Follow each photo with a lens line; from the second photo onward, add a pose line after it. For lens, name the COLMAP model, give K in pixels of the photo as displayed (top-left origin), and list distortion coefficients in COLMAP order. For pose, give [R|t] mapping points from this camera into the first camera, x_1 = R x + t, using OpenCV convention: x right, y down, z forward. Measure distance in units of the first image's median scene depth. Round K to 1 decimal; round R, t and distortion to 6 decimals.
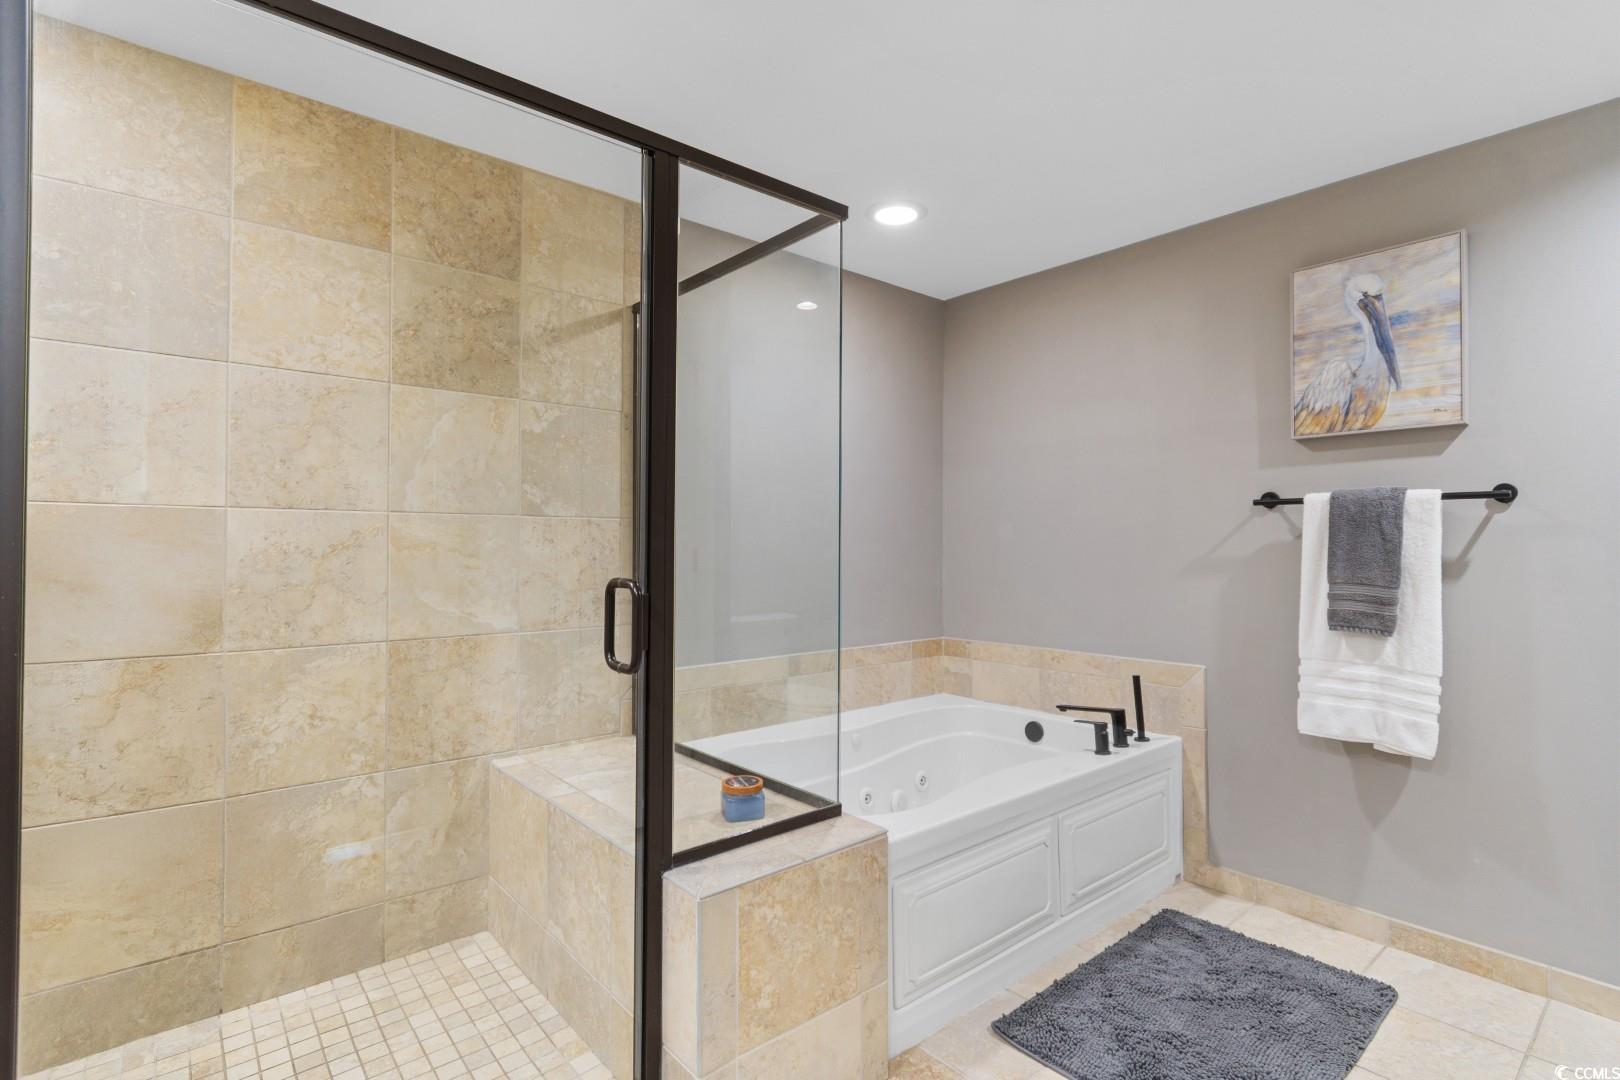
lens RADIAL K [[775.0, 0, 808.4], [0, 775.0, 538.7], [0, 0, 1]] dist [0.001919, -0.001460]
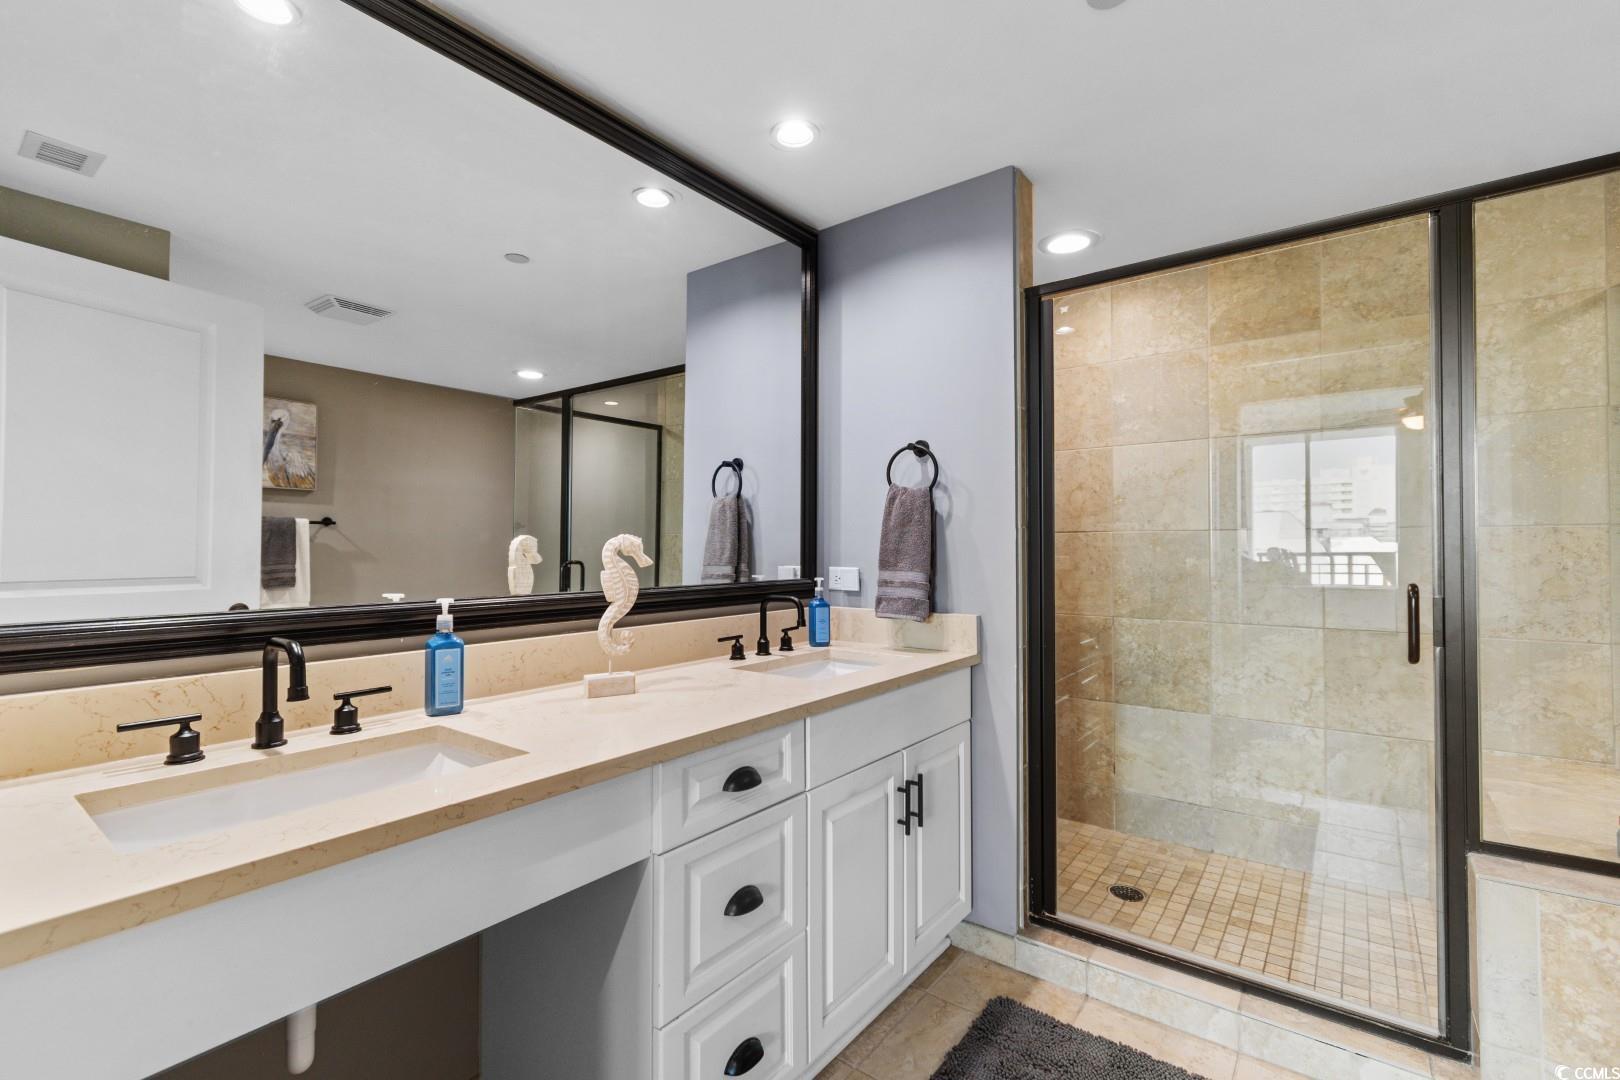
lens RADIAL K [[711.5, 0, 811.4], [0, 711.5, 539.5], [0, 0, 1]] dist [0.005036, -0.000318]
pose [[0.216483, -0.019175, -0.976098, 0.462780], [0.008945, 0.999804, -0.017657, -0.003221], [0.976245, -0.004909, 0.216612, -0.099293]]
